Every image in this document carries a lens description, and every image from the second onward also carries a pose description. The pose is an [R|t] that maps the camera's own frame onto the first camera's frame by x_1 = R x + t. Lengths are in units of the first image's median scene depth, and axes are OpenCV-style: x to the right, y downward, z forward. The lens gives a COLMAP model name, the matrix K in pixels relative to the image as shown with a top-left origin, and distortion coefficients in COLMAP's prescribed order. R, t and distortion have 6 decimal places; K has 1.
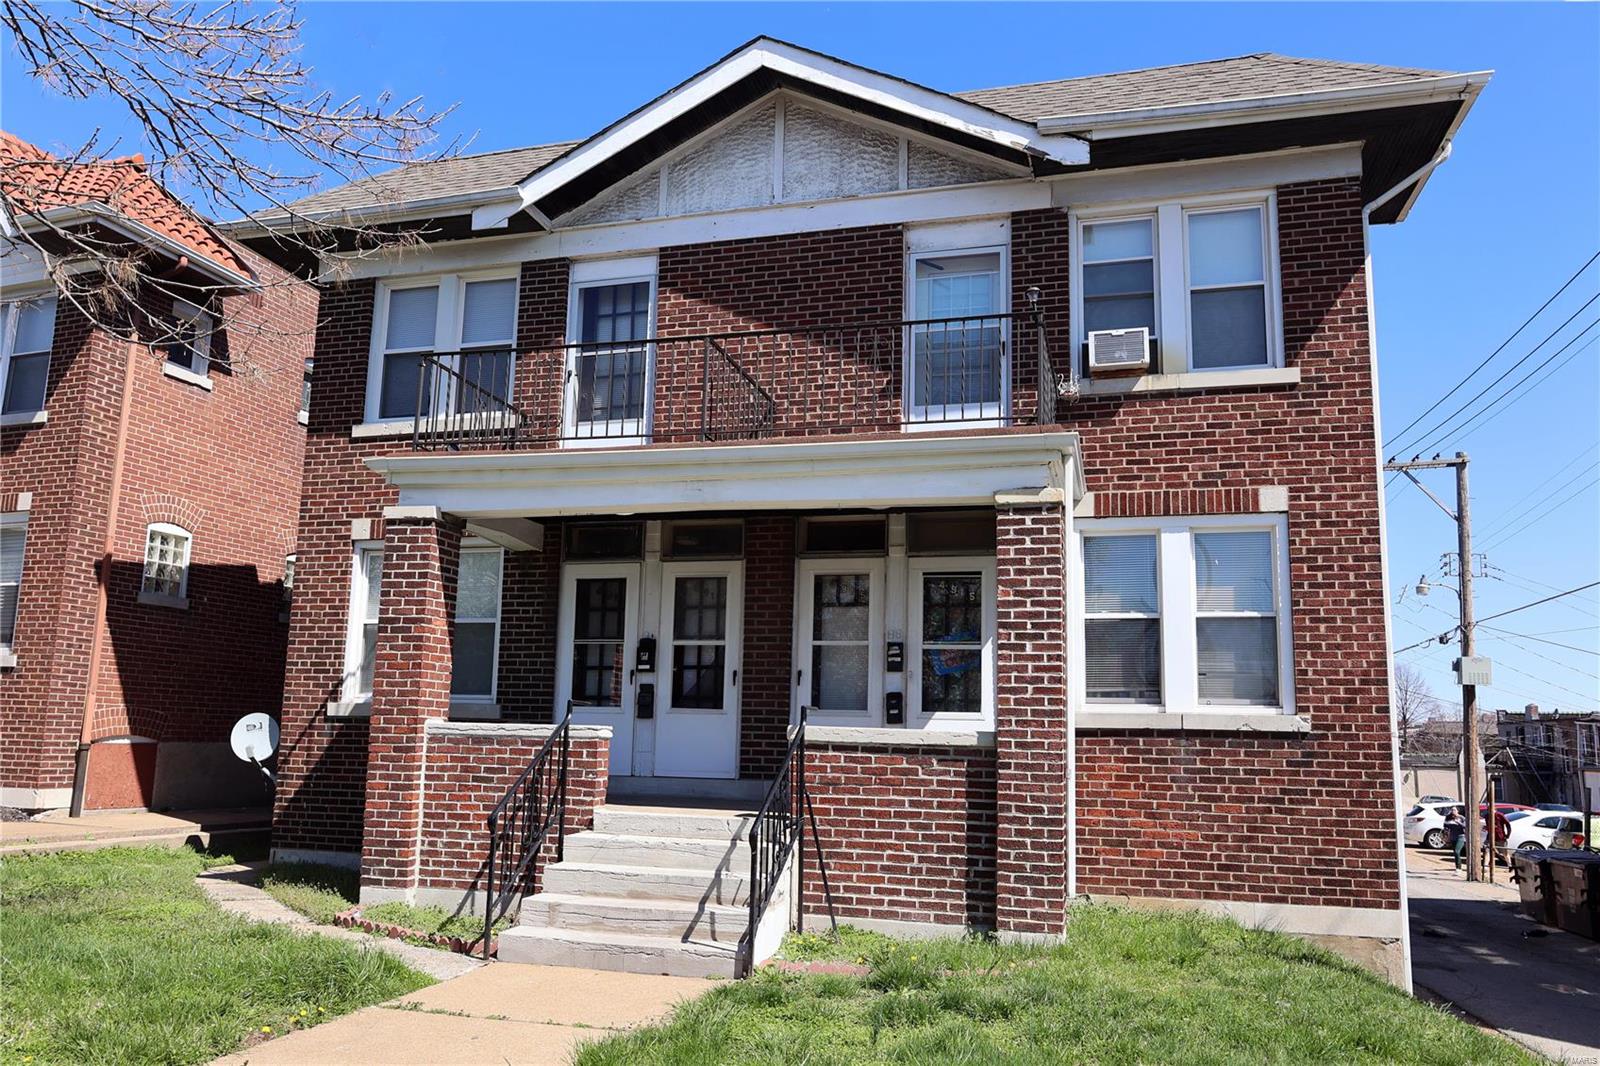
lens RADIAL K [[1111.3, 0, 803.8], [0, 1111.3, 504.6], [0, 0, 1]] dist [-0.004358, -0.000907]
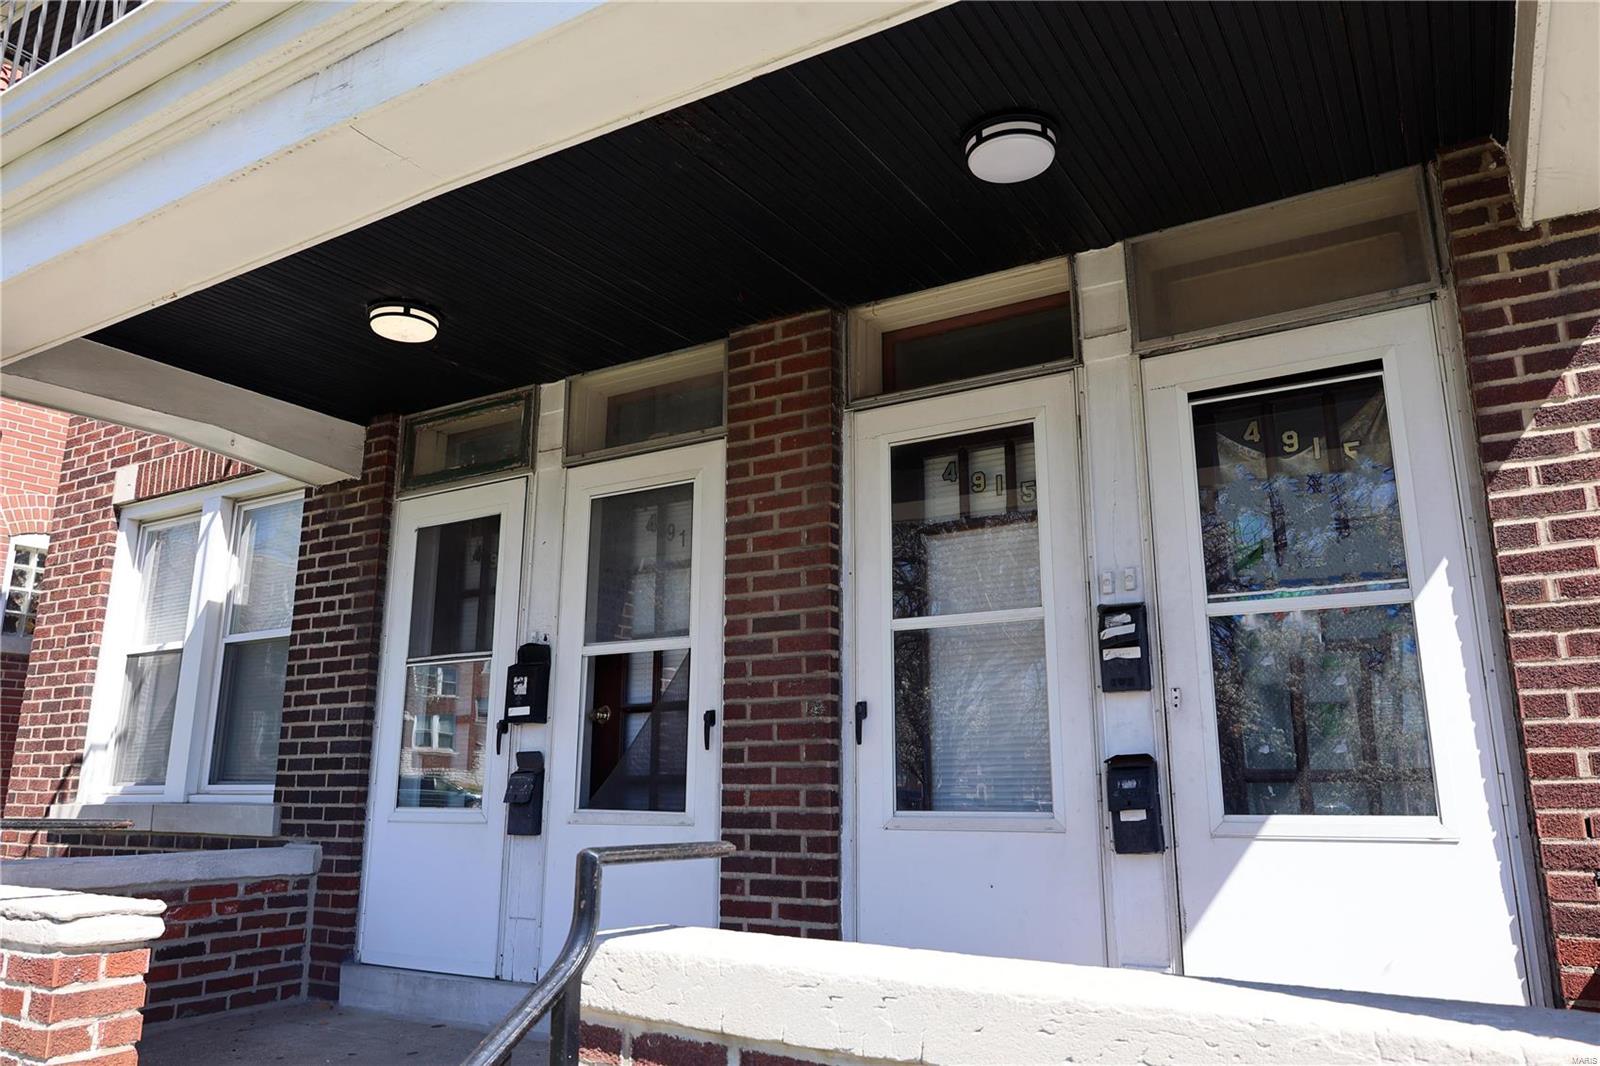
lens RADIAL K [[1111.3, 0, 803.8], [0, 1111.3, 504.6], [0, 0, 1]] dist [-0.004358, -0.000907]
pose [[0.962523, -0.087764, -0.256606, 0.074785], [0.073610, 0.995214, -0.064272, 0.103002], [0.261019, 0.042975, 0.964377, 0.618026]]
